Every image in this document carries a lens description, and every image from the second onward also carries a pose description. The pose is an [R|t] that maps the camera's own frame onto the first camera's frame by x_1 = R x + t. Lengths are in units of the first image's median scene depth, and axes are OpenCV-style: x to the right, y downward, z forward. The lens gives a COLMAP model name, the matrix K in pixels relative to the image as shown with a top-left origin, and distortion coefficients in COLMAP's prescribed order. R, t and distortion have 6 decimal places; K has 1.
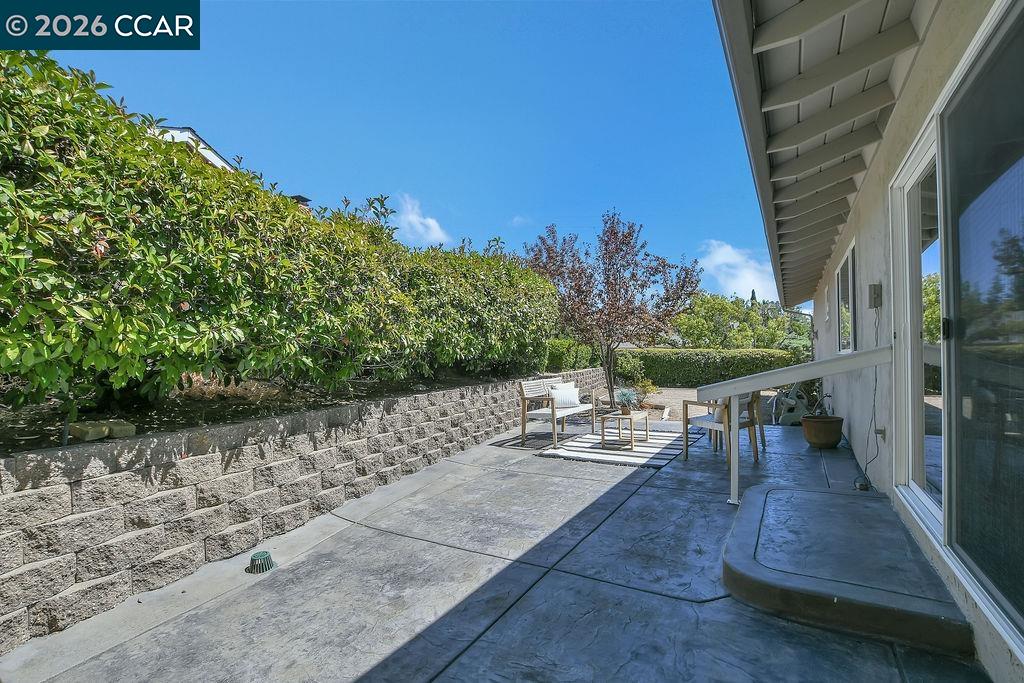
lens RADIAL K [[461.6, 0, 513.5], [0, 461.6, 344.9], [0, 0, 1]] dist [-0.030881, -0.000259]
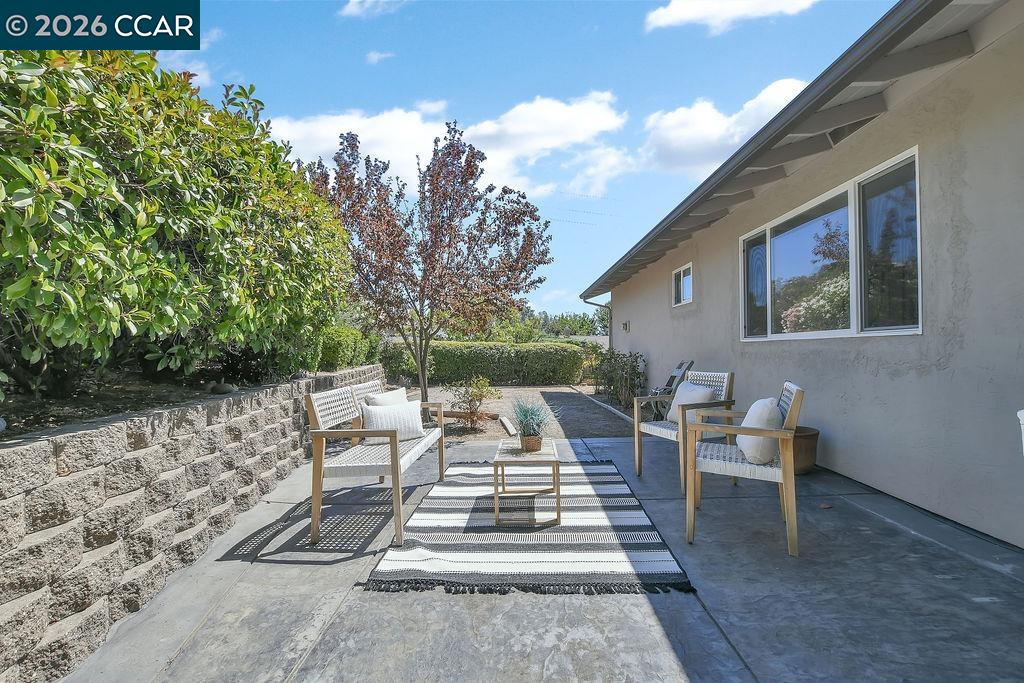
lens RADIAL K [[461.6, 0, 511.5], [0, 461.6, 345.0], [0, 0, 1]] dist [-0.030881, -0.000259]
pose [[0.867342, 0.009636, 0.497619, -0.032647], [-0.012910, 0.999912, 0.003139, 0.030643], [-0.497545, -0.009147, 0.867390, 0.537602]]
